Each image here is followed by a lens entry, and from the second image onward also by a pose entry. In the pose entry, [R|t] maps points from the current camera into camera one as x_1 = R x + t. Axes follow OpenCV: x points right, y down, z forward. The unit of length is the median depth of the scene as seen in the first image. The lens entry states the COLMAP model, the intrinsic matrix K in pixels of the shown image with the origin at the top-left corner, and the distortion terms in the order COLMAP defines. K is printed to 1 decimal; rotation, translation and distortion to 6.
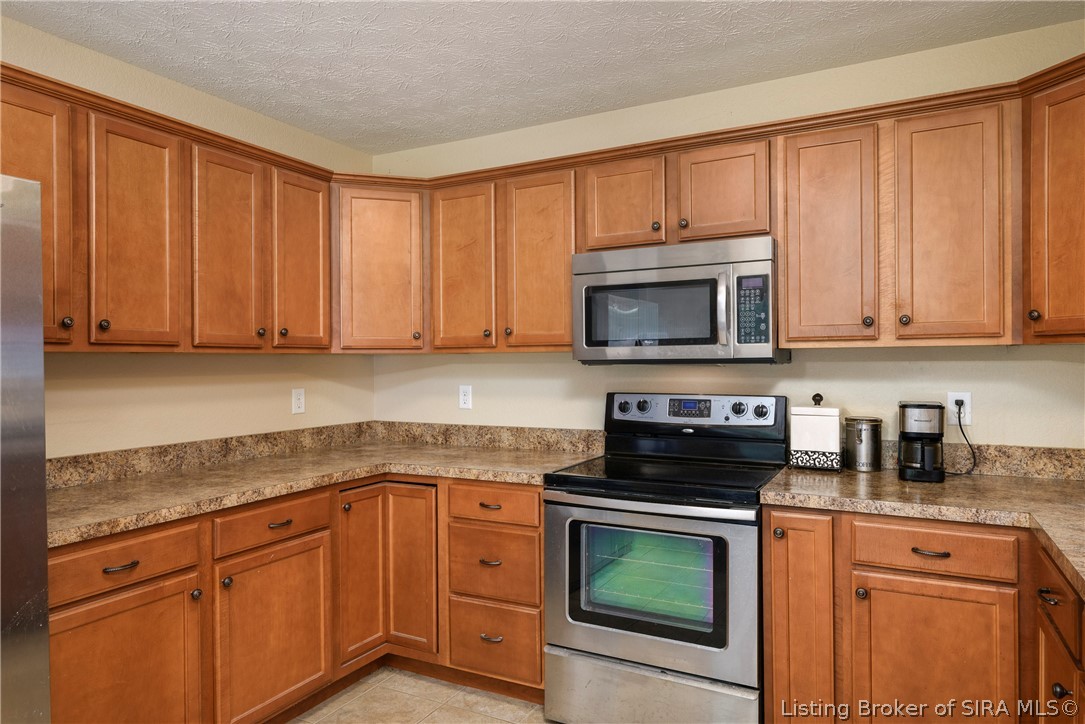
lens RADIAL K [[670.4, 0, 533.1], [0, 670.4, 368.4], [0, 0, 1]] dist [-0.006957, 0.003899]
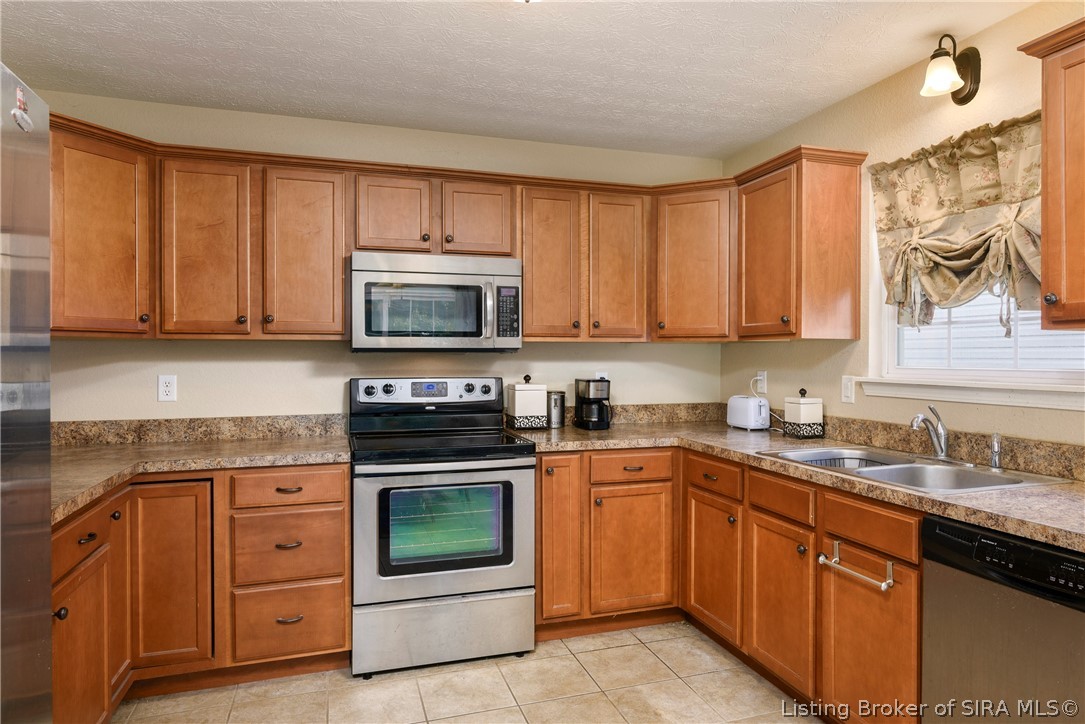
lens RADIAL K [[670.4, 0, 545.7], [0, 670.4, 361.4], [0, 0, 1]] dist [-0.006957, 0.003899]
pose [[0.699016, 0.000425, 0.715106, -0.536283], [0.001291, 0.999997, -0.001856, 0.012894], [-0.715105, 0.002221, 0.699014, 0.008024]]
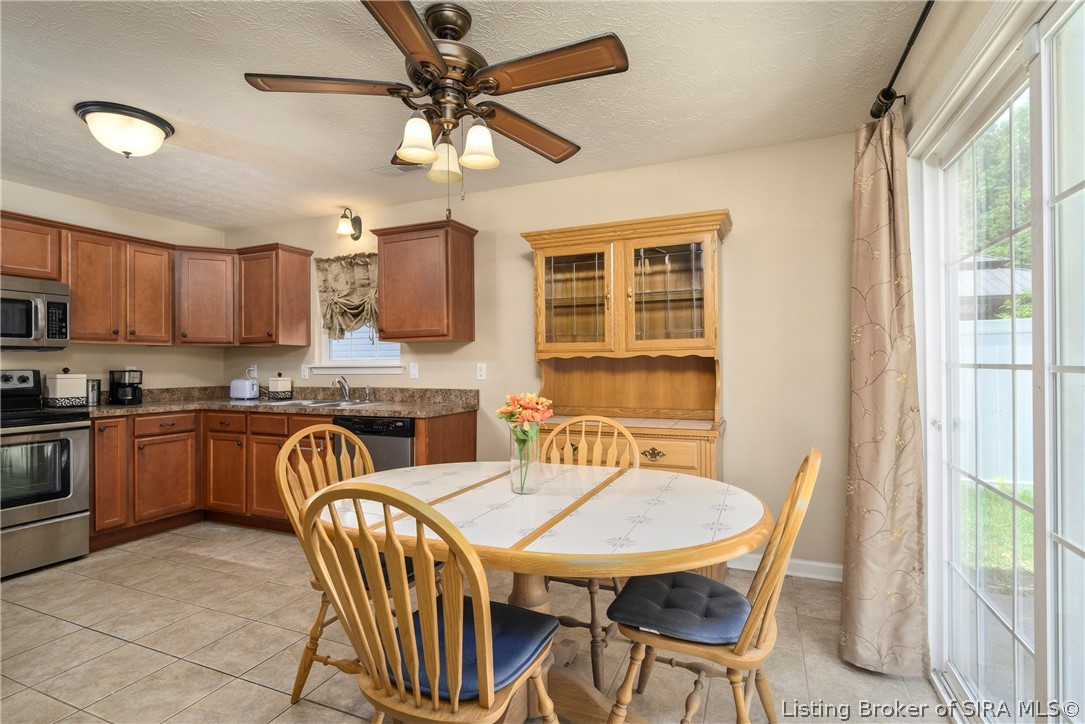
lens RADIAL K [[519.9, 0, 546.9], [0, 519.9, 361.6], [0, 0, 1]] dist [-0.000490, -0.001075]
pose [[-0.077877, 0.014438, 0.996858, -1.121857], [0.015687, 0.999789, -0.013255, 0.060963], [-0.996840, 0.014606, -0.078087, -0.222528]]
